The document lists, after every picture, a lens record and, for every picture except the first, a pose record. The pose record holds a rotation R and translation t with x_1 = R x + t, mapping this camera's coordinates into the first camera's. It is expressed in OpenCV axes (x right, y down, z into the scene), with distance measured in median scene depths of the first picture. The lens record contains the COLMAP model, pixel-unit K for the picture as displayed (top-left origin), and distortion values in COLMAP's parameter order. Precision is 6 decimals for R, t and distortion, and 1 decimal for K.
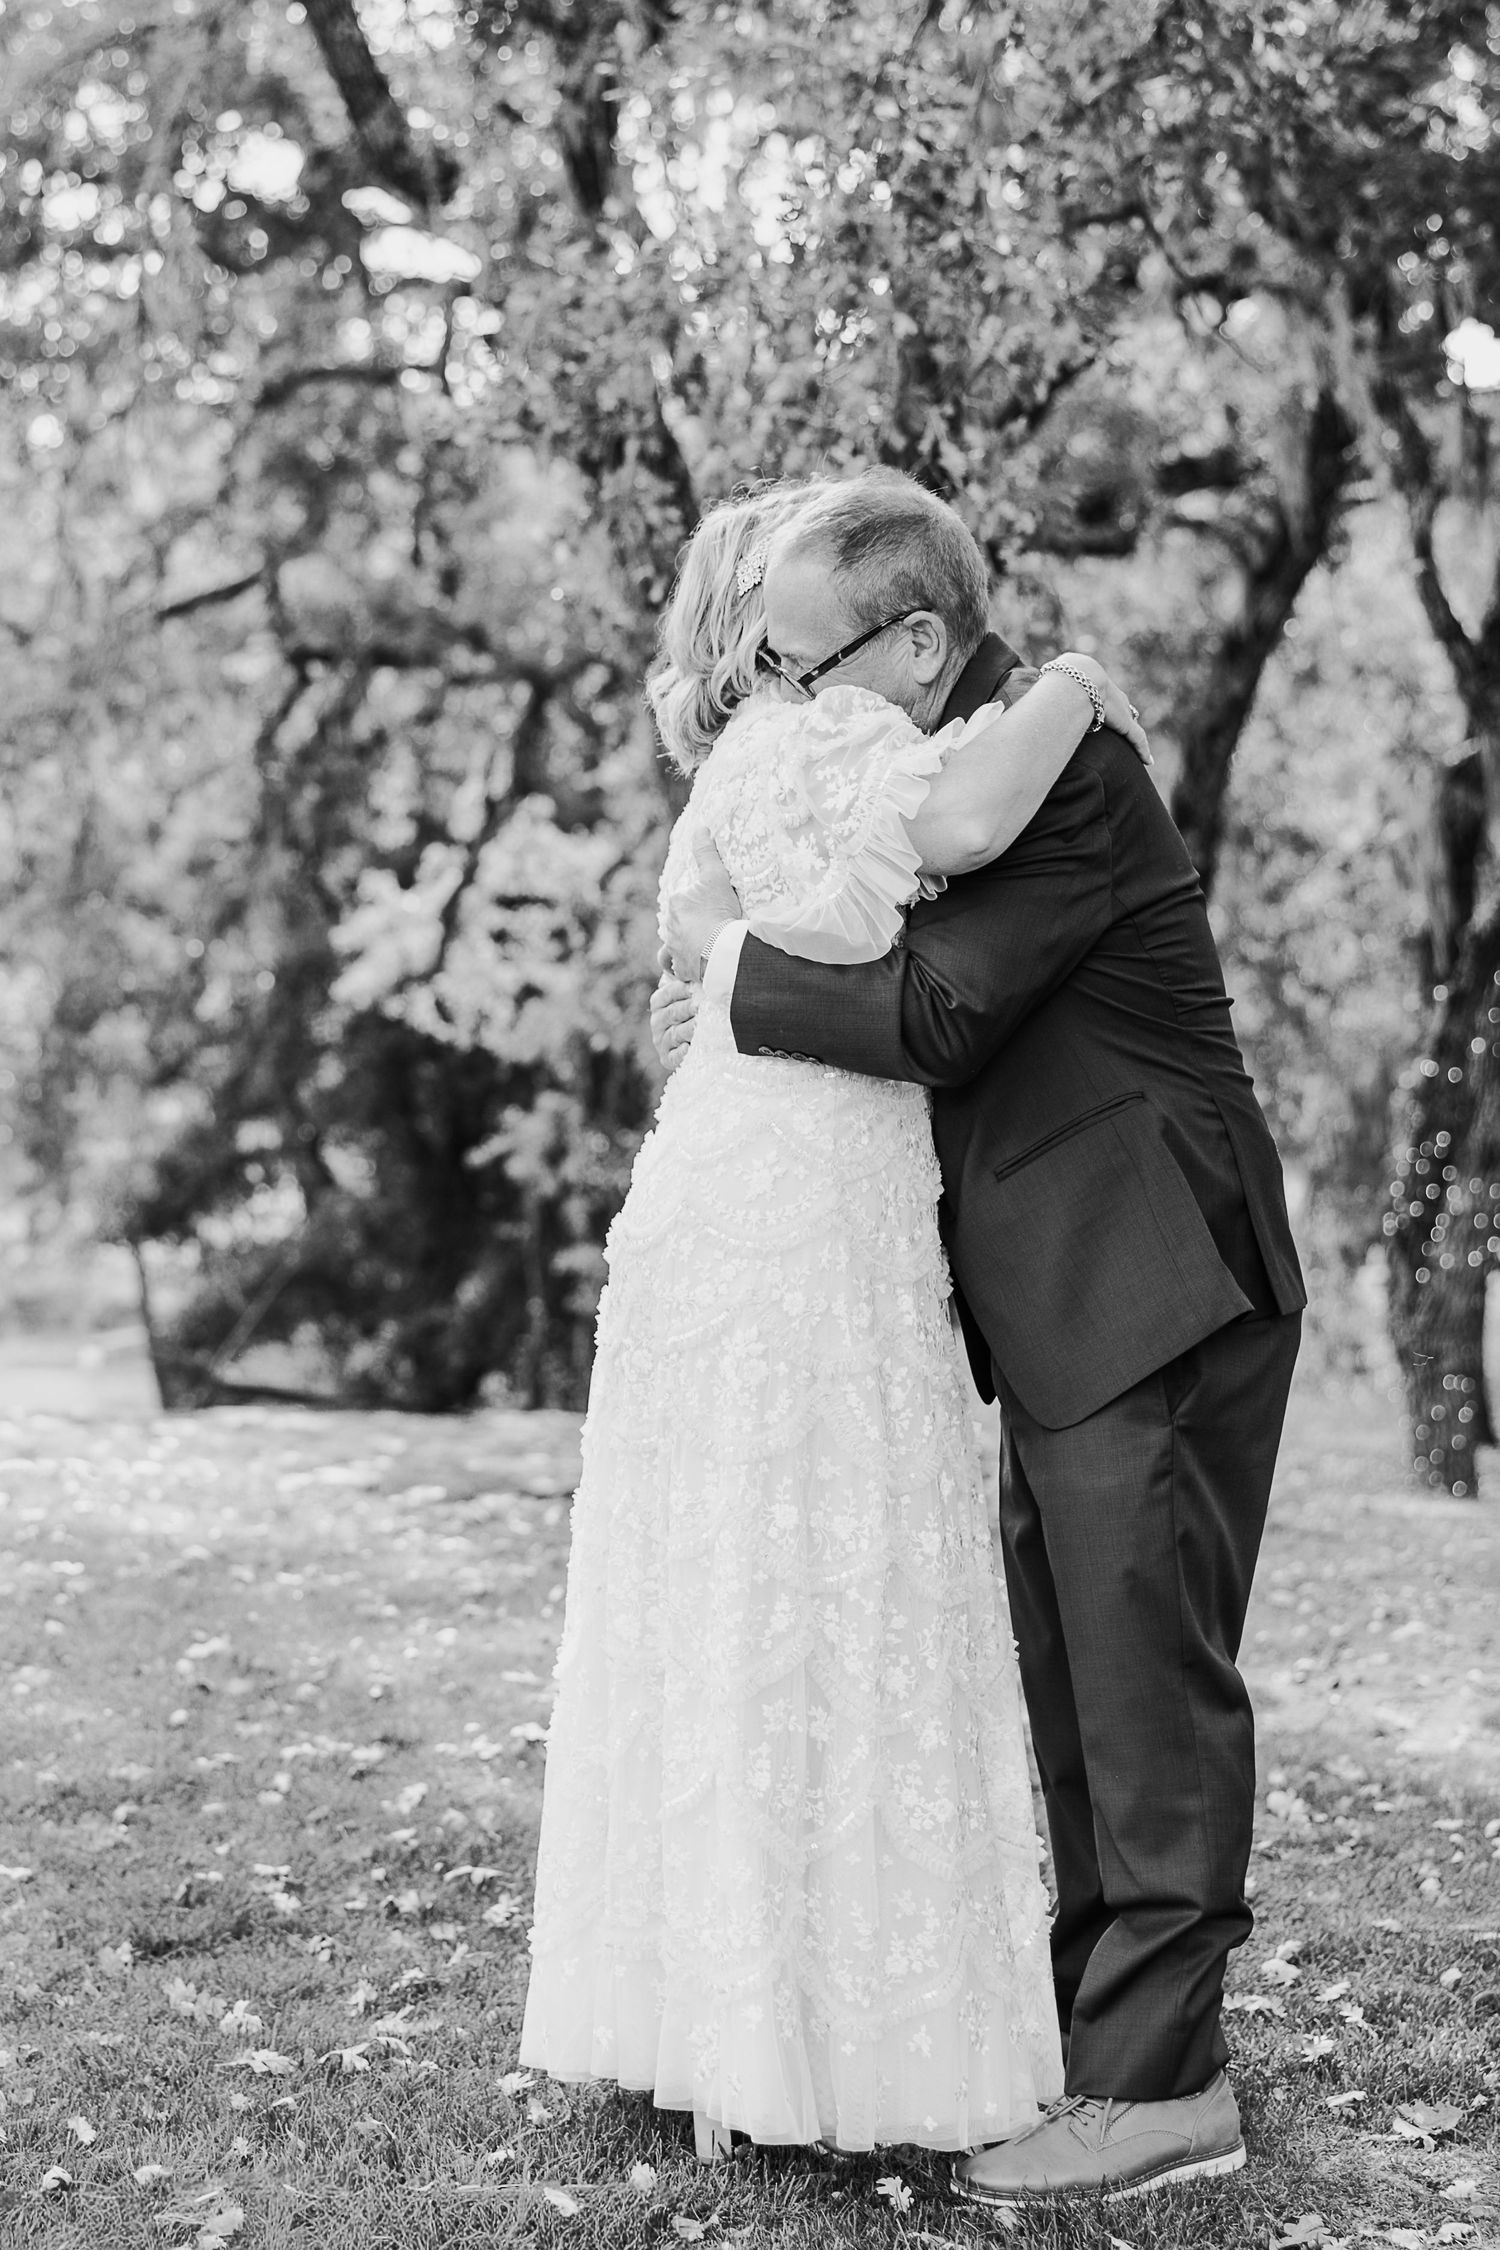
lens RADIAL K [[3777.9, 0, 484.4], [0, 3777.9, 1126.9], [0, 0, 1]] dist [0.019809, -0.156433]
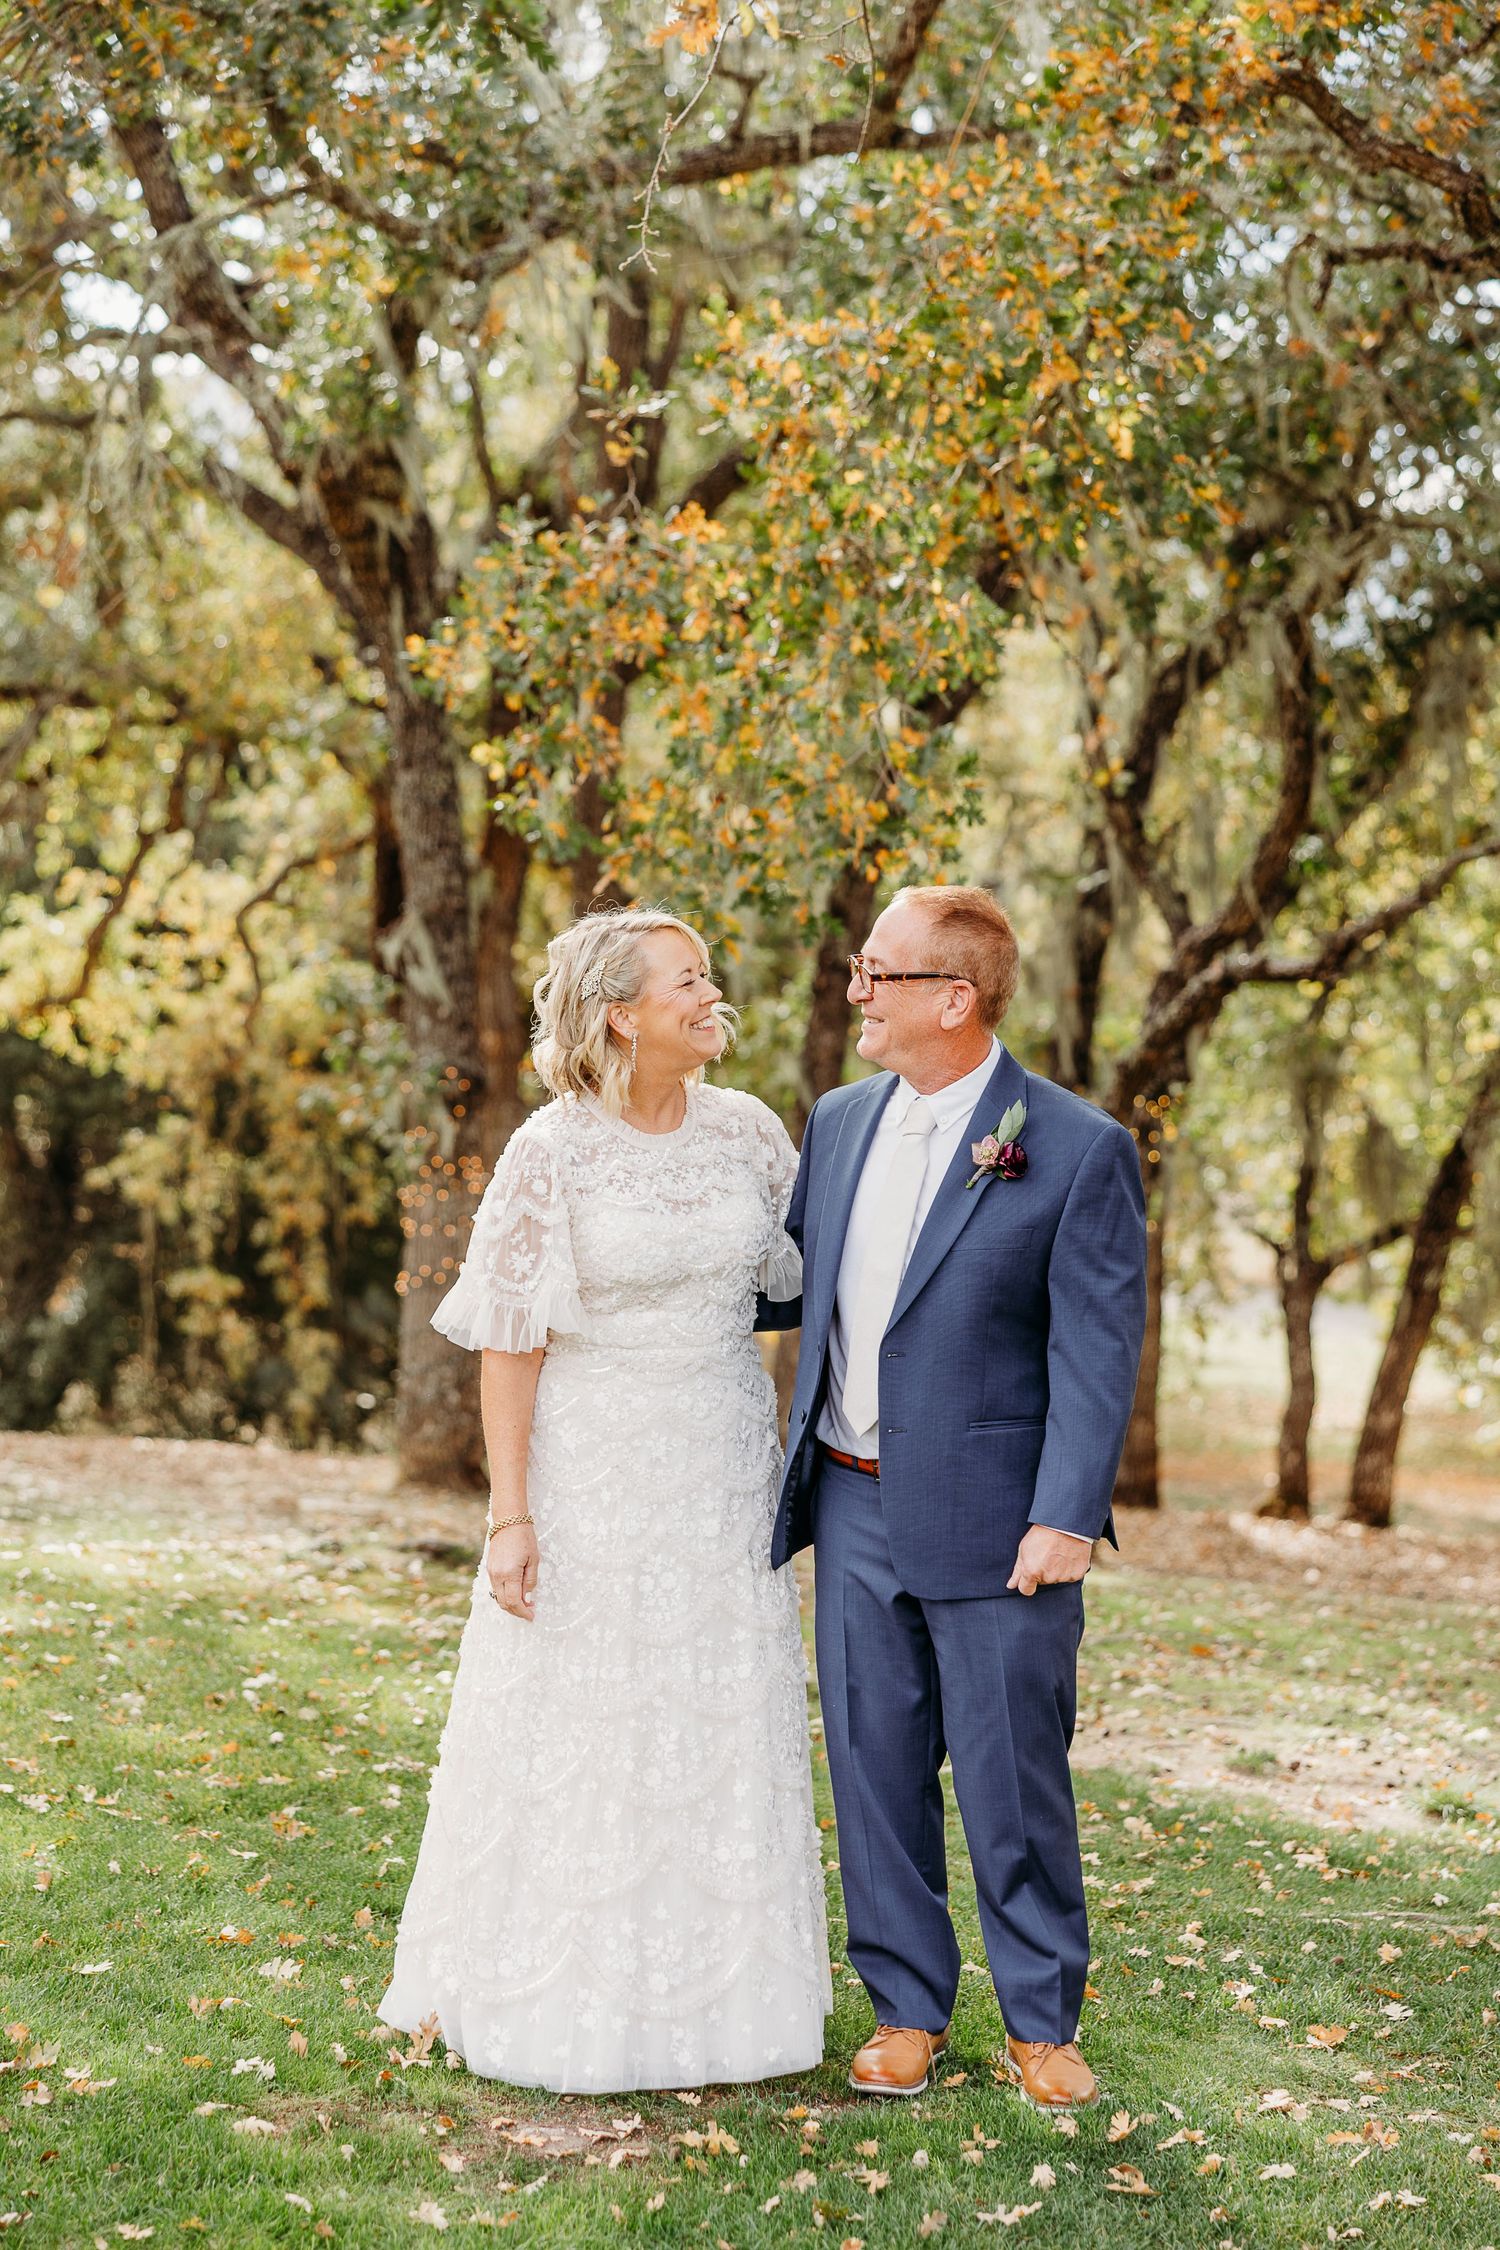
lens RADIAL K [[3764.7, 0, 750.0], [0, 3764.7, 1125.0], [0, 0, 1]] dist [0.032307, -0.126117]
pose [[0.980975, 0.057859, 0.185310, -0.123110], [-0.056805, 0.998325, -0.010997, -0.031632], [-0.185636, 0.000262, 0.982619, -0.195137]]
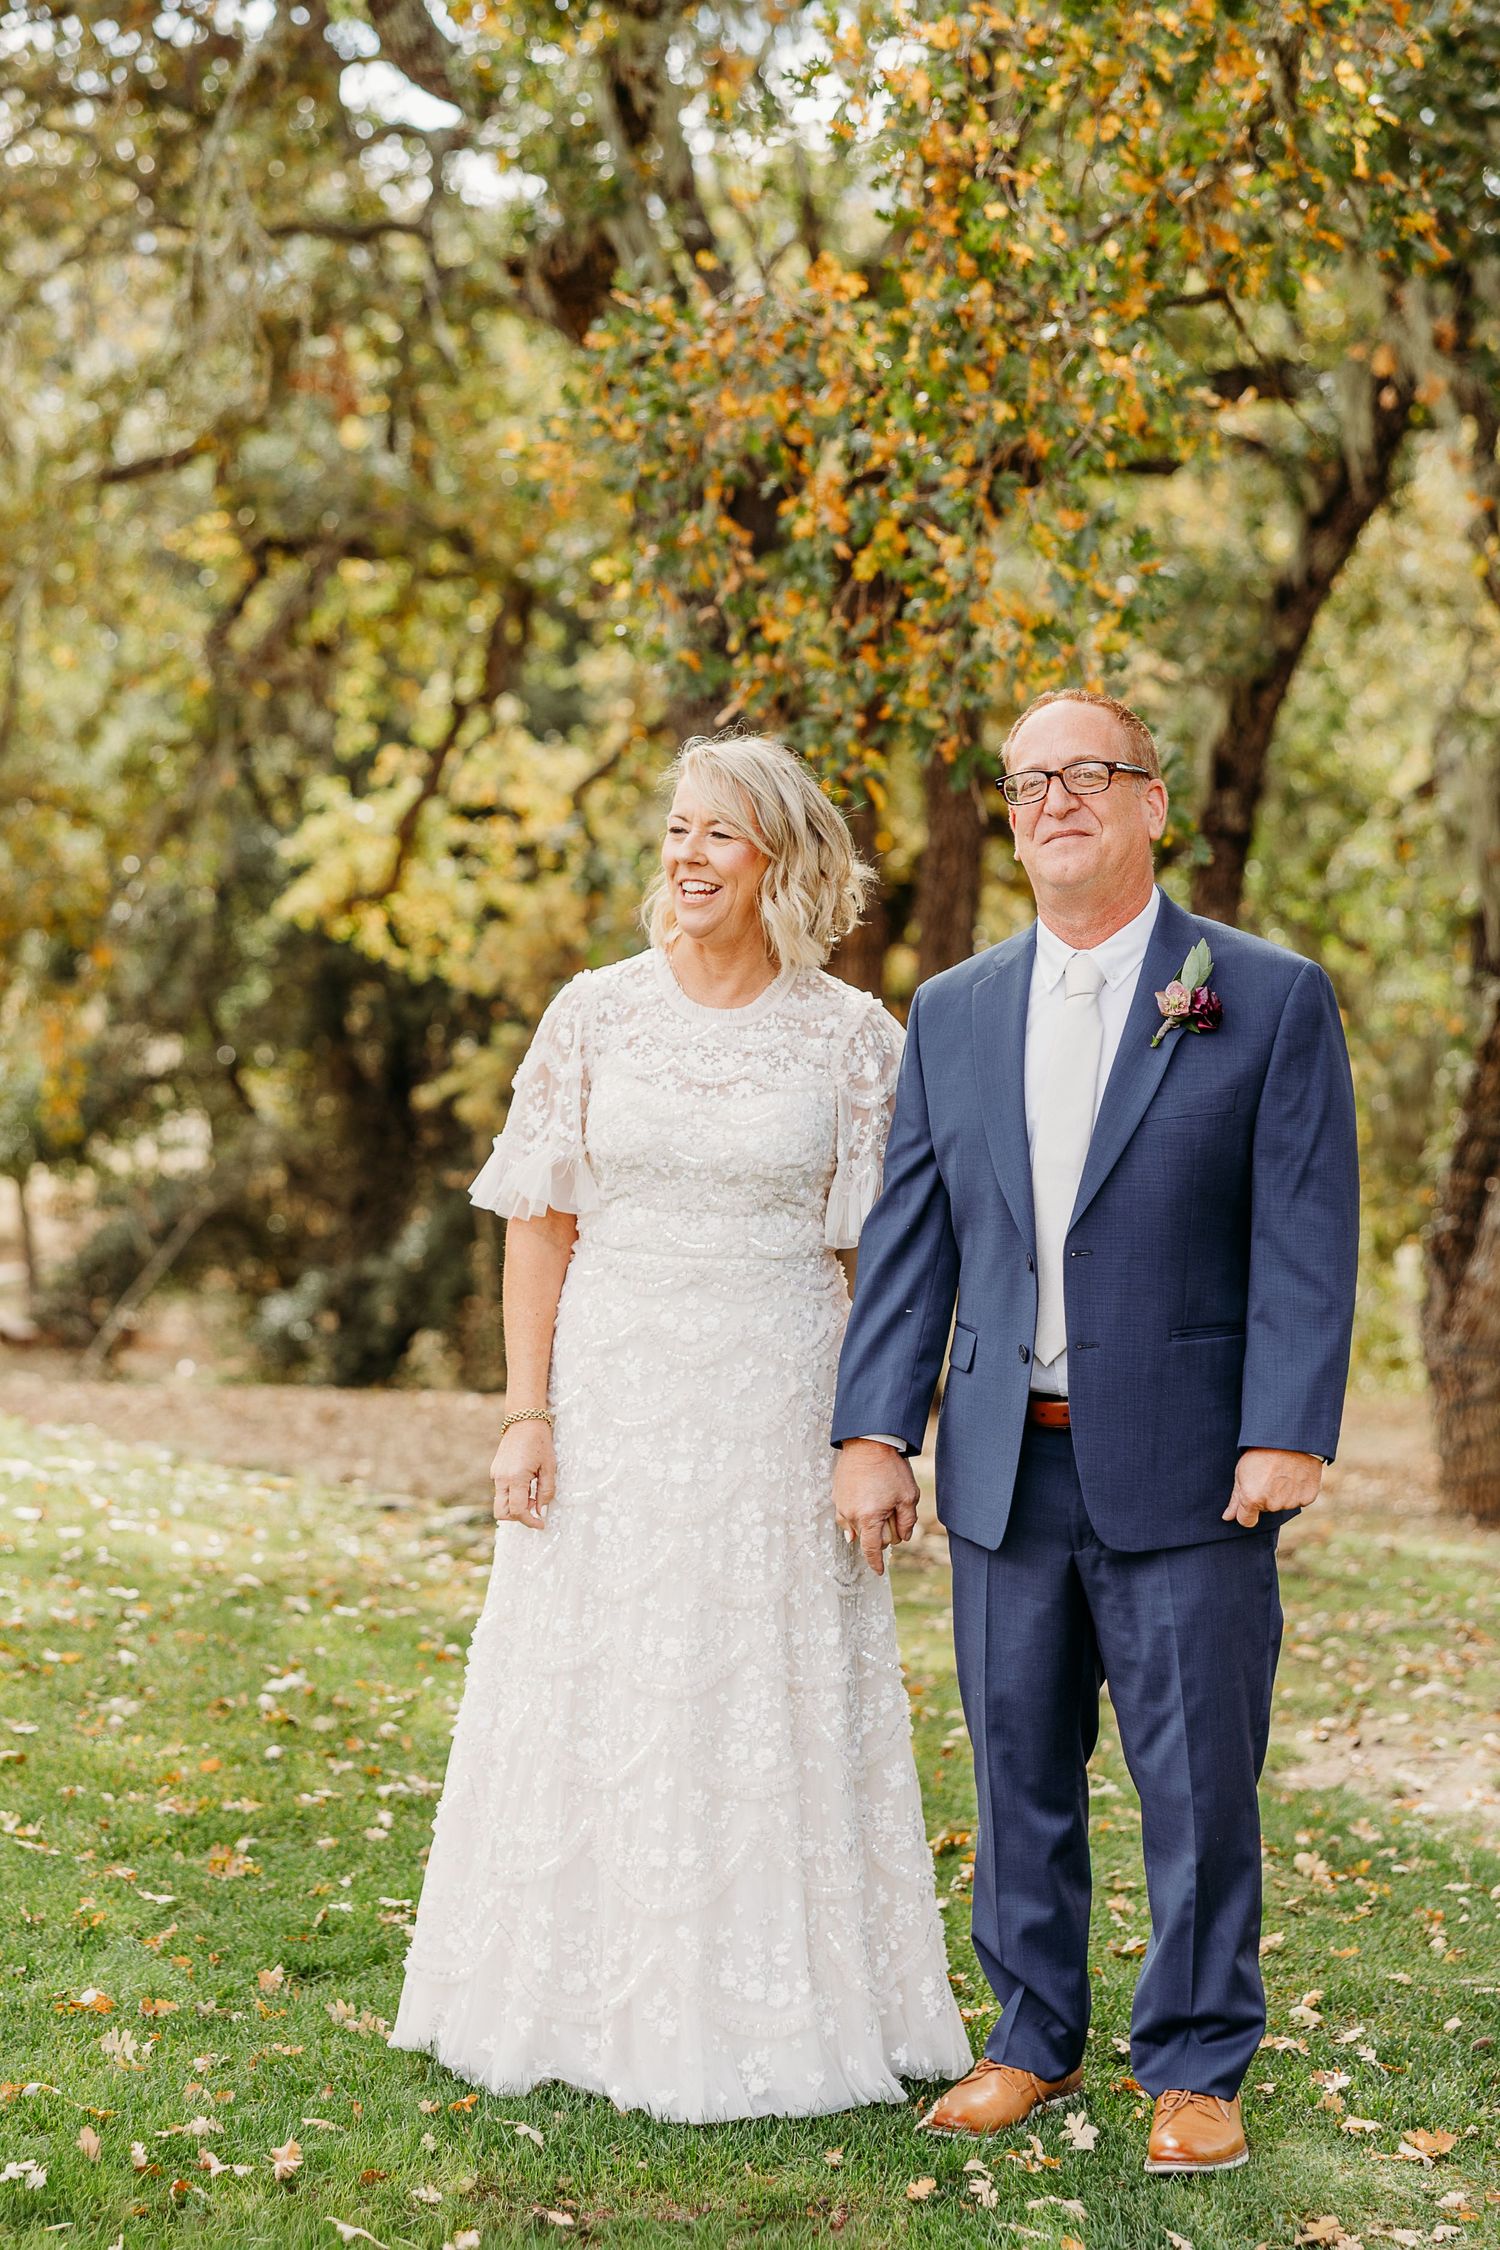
lens RADIAL K [[4300.9, 0, 664.2], [0, 4300.9, 1129.8], [0, 0, 1]] dist [0.004242, -0.127463]
pose [[0.997584, 0.036589, 0.059053, -0.035399], [-0.037722, 0.999123, 0.018180, -0.030968], [-0.058336, -0.020364, 0.998089, -0.143202]]
